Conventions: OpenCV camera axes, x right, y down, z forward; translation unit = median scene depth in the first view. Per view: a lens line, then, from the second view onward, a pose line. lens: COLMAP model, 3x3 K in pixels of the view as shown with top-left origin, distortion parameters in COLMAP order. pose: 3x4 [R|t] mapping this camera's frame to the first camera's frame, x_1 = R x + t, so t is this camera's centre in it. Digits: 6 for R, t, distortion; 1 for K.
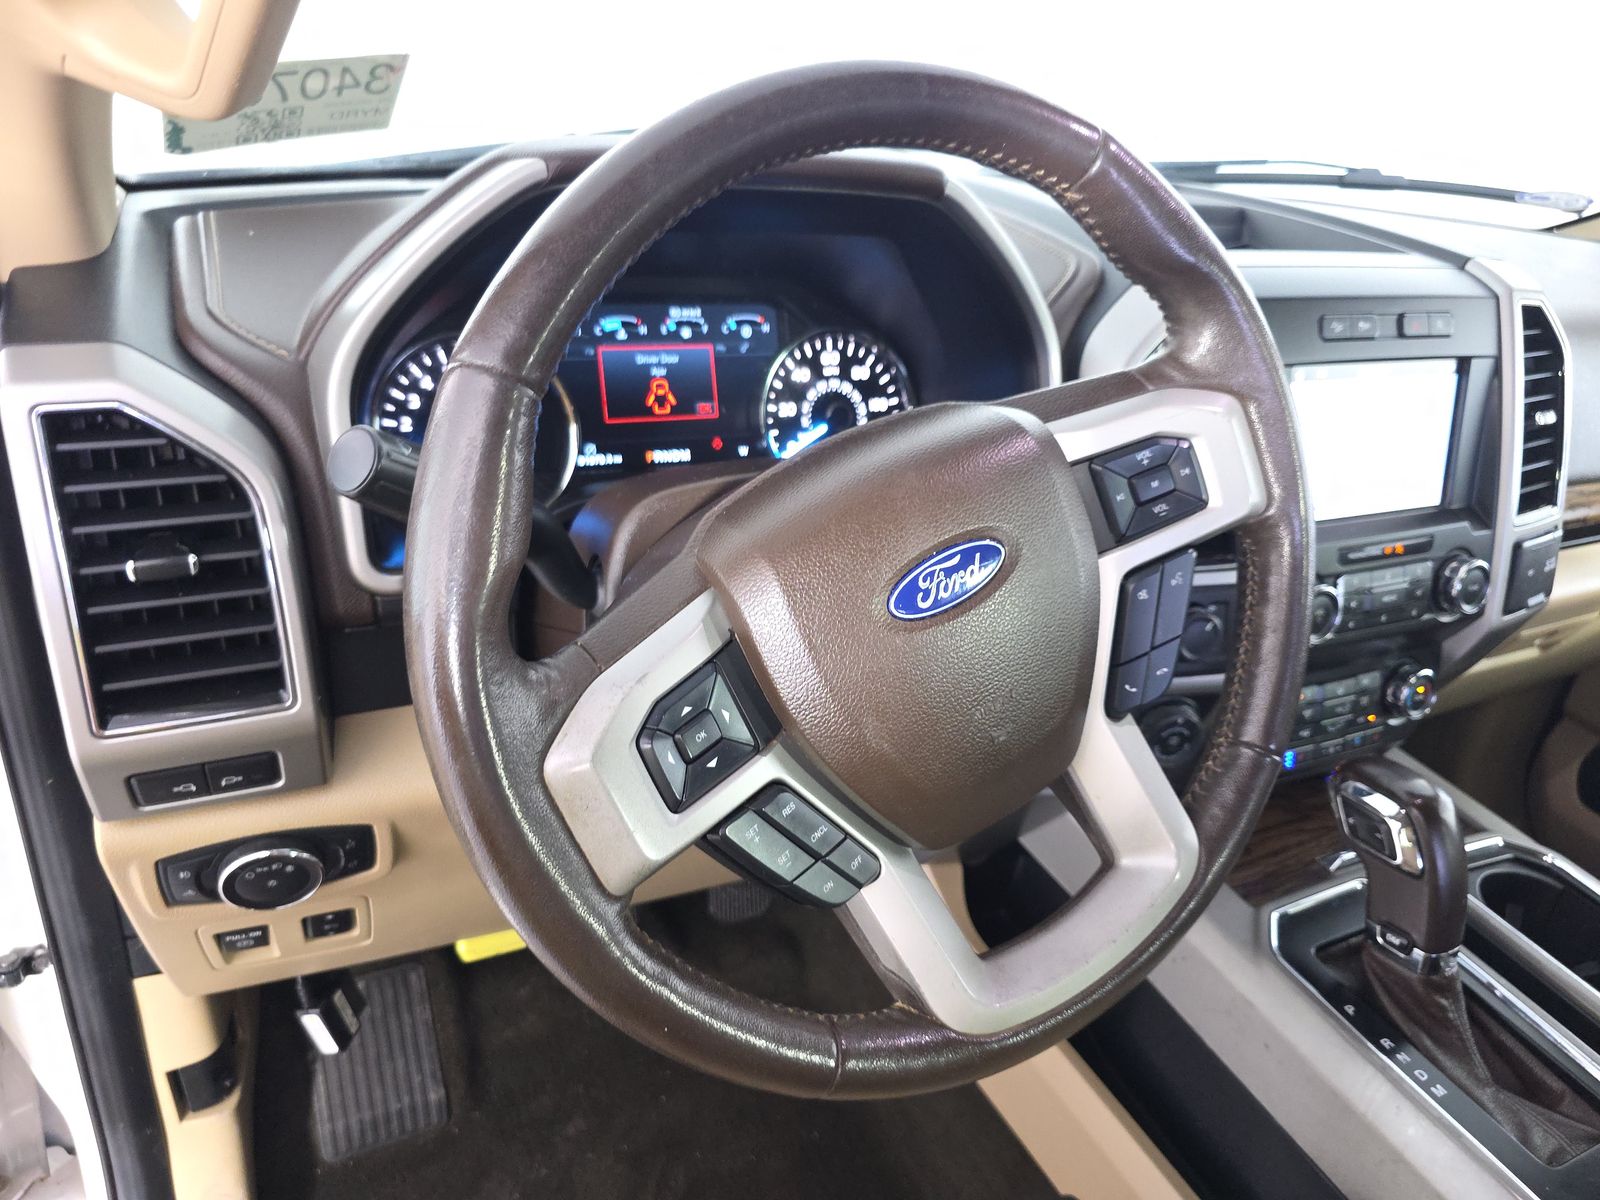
lens RADIAL K [[1108.4, 0, 800.0], [0, 1108.4, 600.0], [0, 0, 1]] dist [0.006261, 0.002515]
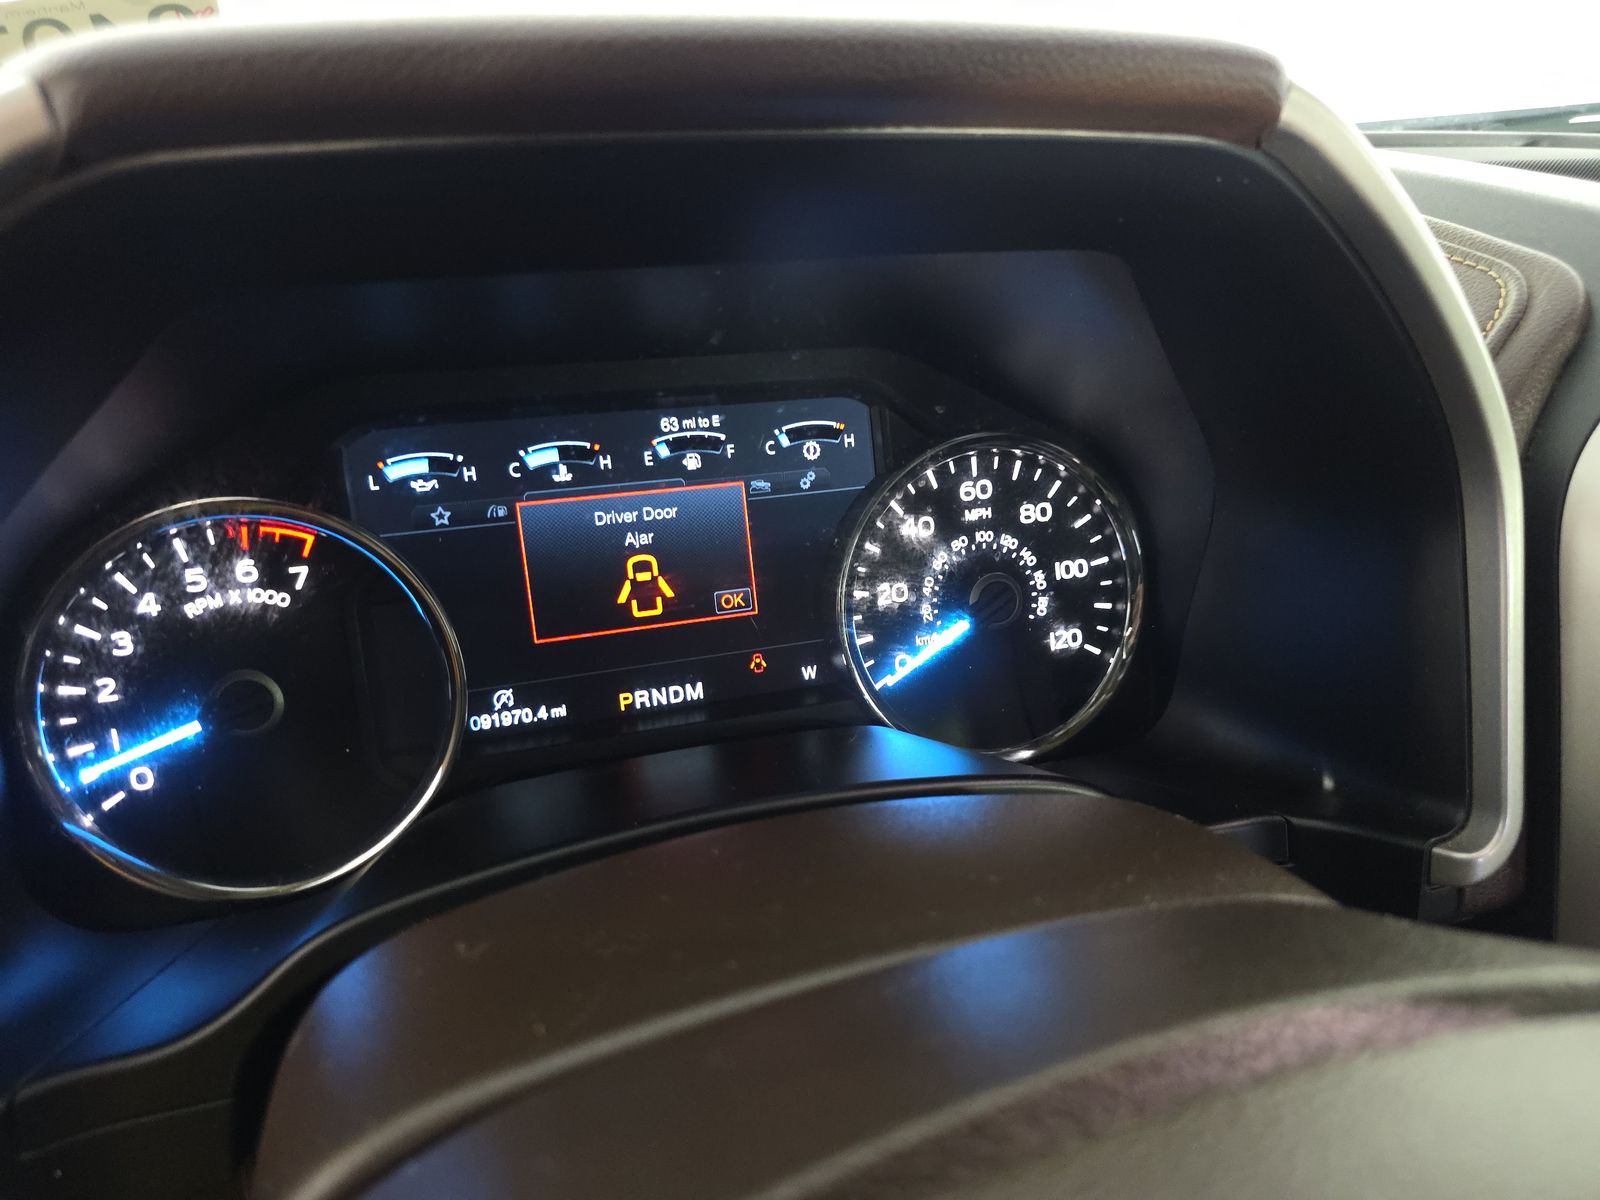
lens RADIAL K [[1100.2, 0, 800.0], [0, 1100.2, 600.0], [0, 0, 1]] dist [0.025811, -0.001044]
pose [[0.984182, -0.007892, -0.176986, 0.038432], [0.007308, 0.999965, -0.003951, -0.169414], [0.177012, 0.002596, 0.984205, 0.486874]]
